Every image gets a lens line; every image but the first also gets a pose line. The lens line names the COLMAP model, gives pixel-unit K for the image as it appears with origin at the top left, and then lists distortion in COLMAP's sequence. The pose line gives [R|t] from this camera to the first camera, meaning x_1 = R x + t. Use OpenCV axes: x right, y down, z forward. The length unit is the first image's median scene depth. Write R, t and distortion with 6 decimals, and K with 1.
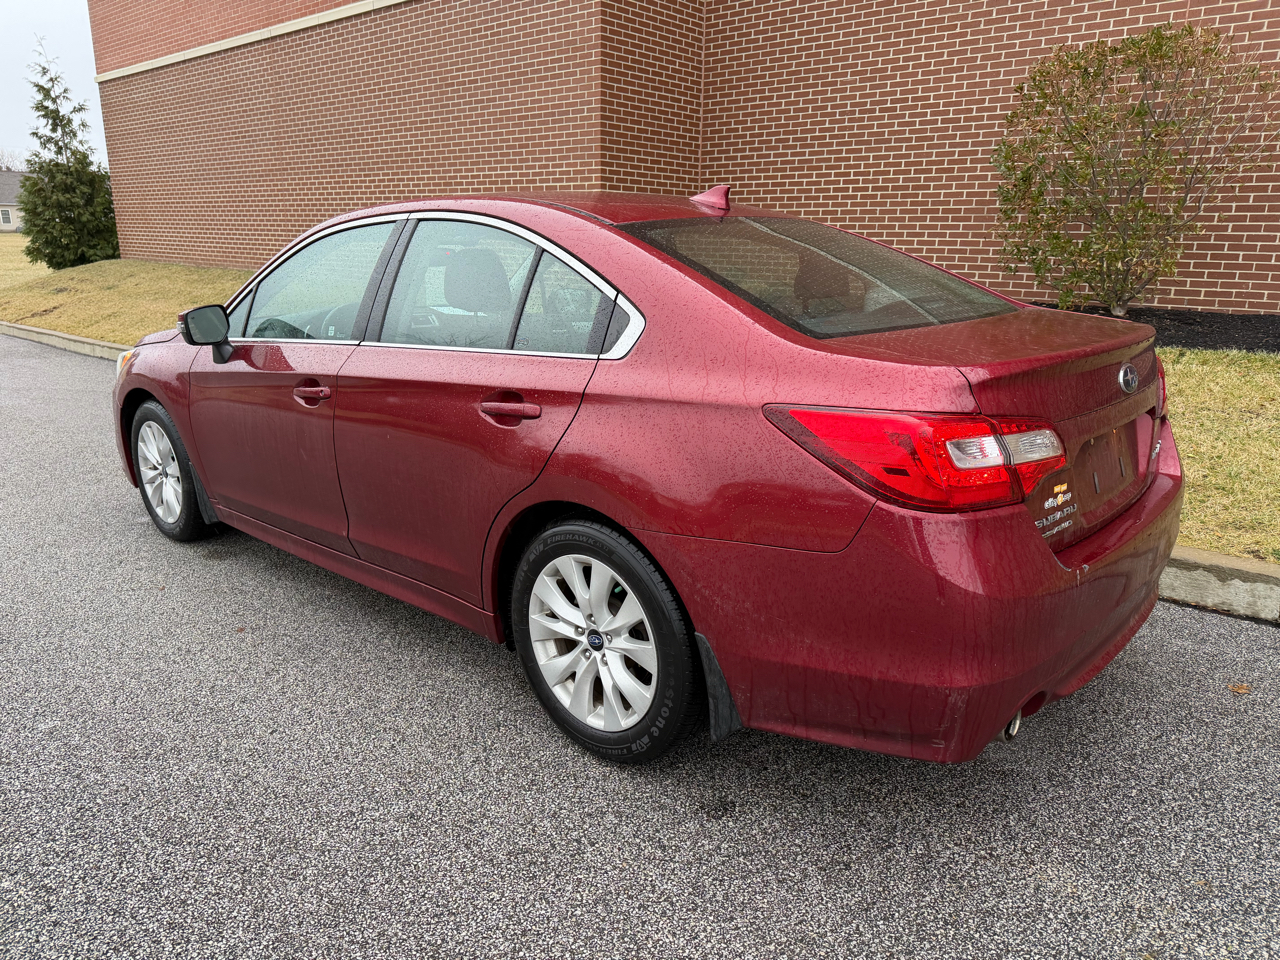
lens RADIAL K [[901.0, 0, 638.1], [0, 901.0, 487.1], [0, 0, 1]] dist [0.040197, -0.045737]
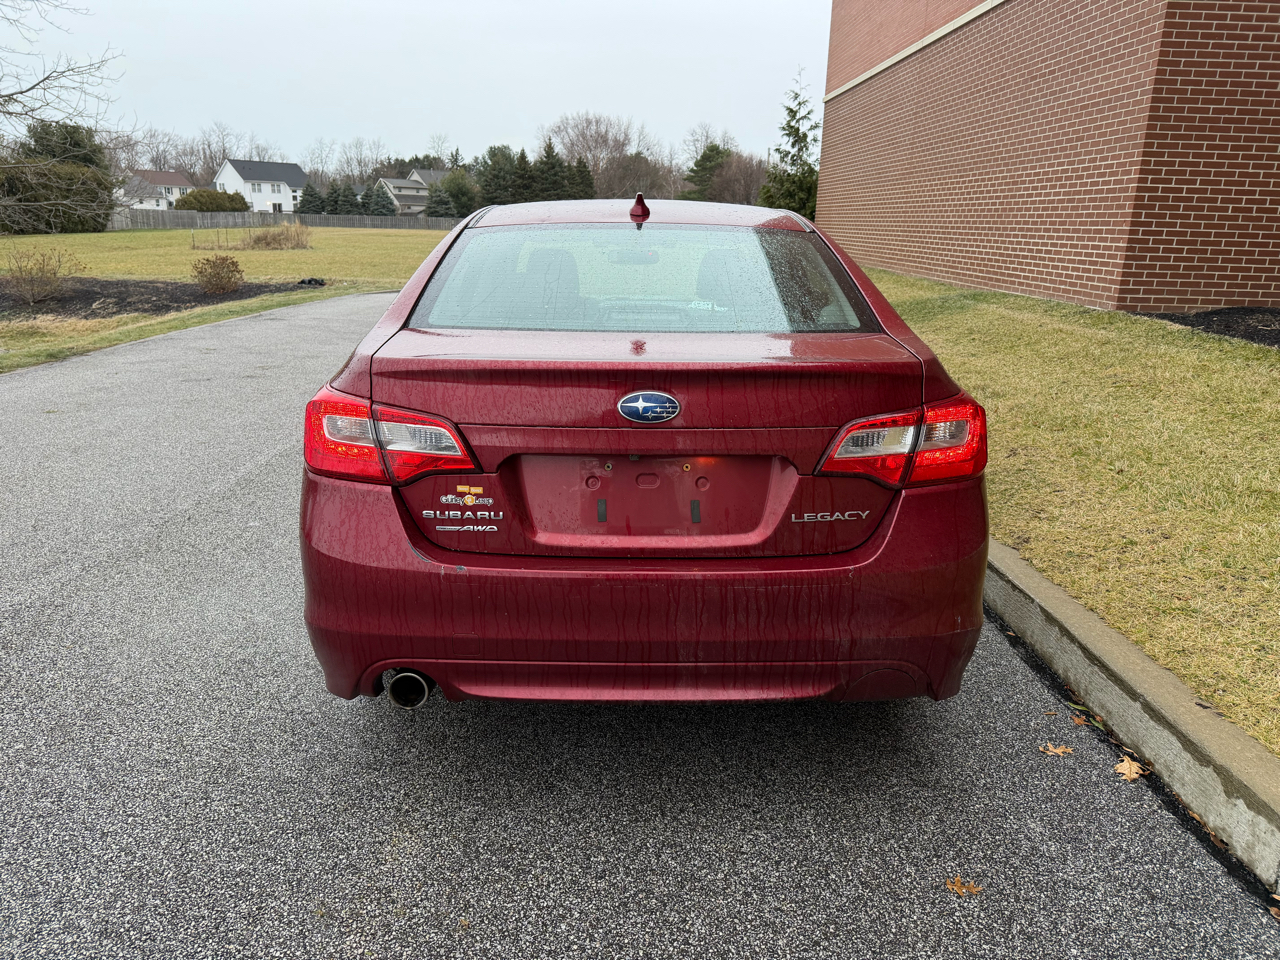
lens RADIAL K [[901.0, 0, 634.6], [0, 901.0, 482.9], [0, 0, 1]] dist [0.040197, -0.045737]
pose [[0.682696, 0.205373, -0.701248, 0.296696], [-0.208051, 0.974600, 0.082883, -0.029362], [0.700458, 0.089311, 0.708083, 0.092241]]
